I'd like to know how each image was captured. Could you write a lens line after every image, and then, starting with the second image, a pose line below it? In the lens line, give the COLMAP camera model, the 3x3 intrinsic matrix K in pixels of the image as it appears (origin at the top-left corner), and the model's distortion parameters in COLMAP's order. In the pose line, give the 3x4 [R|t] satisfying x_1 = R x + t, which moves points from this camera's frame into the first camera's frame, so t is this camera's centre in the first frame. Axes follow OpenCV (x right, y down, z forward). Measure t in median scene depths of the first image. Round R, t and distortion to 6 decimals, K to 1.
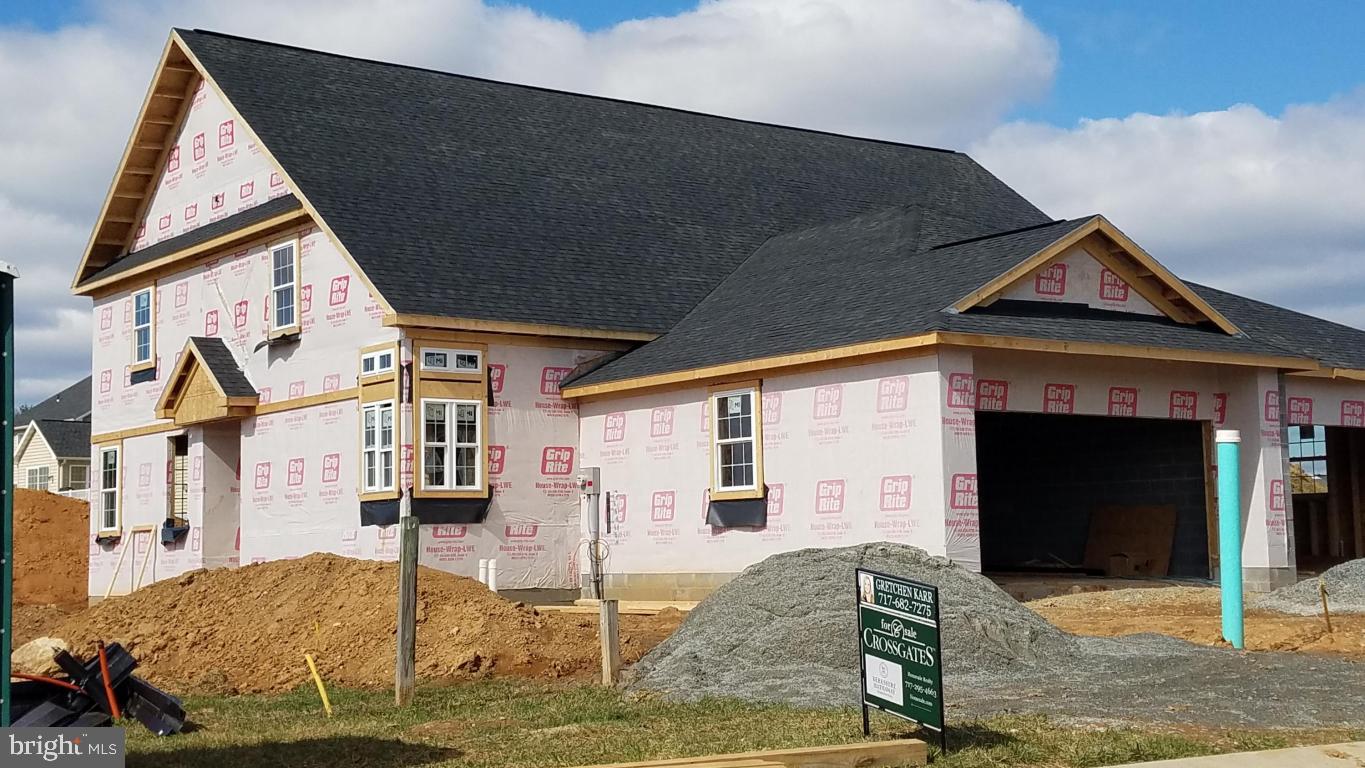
lens RADIAL K [[1912.5, 0, 682.5], [0, 1912.5, 384.0], [0, 0, 1]] dist [0.002668, 0.004376]
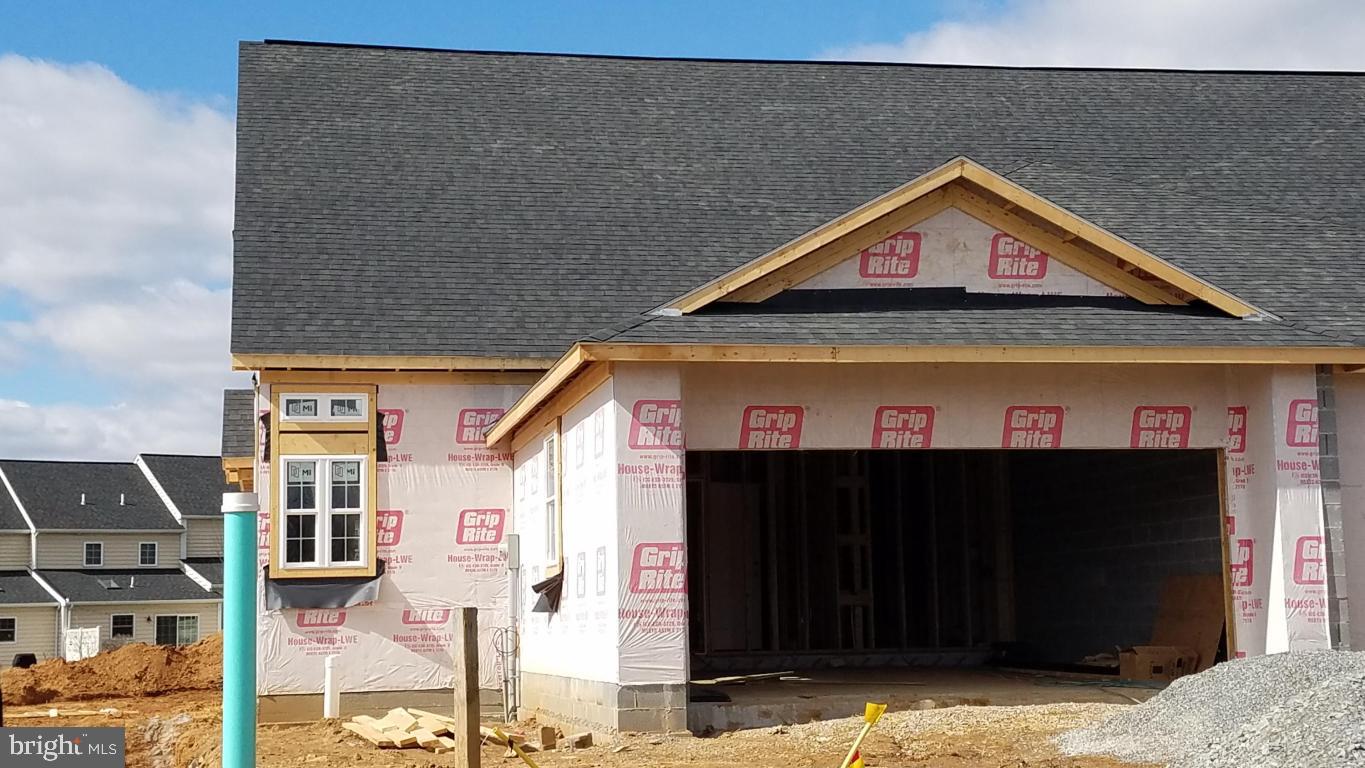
lens RADIAL K [[2135.1, 0, 682.5], [0, 2135.1, 384.0], [0, 0, 1]] dist [0.050615, 0.046496]
pose [[0.911651, -0.049487, -0.407974, 0.411520], [0.043110, 0.998762, -0.024816, 0.007272], [0.408697, 0.005036, 0.912656, 0.246927]]
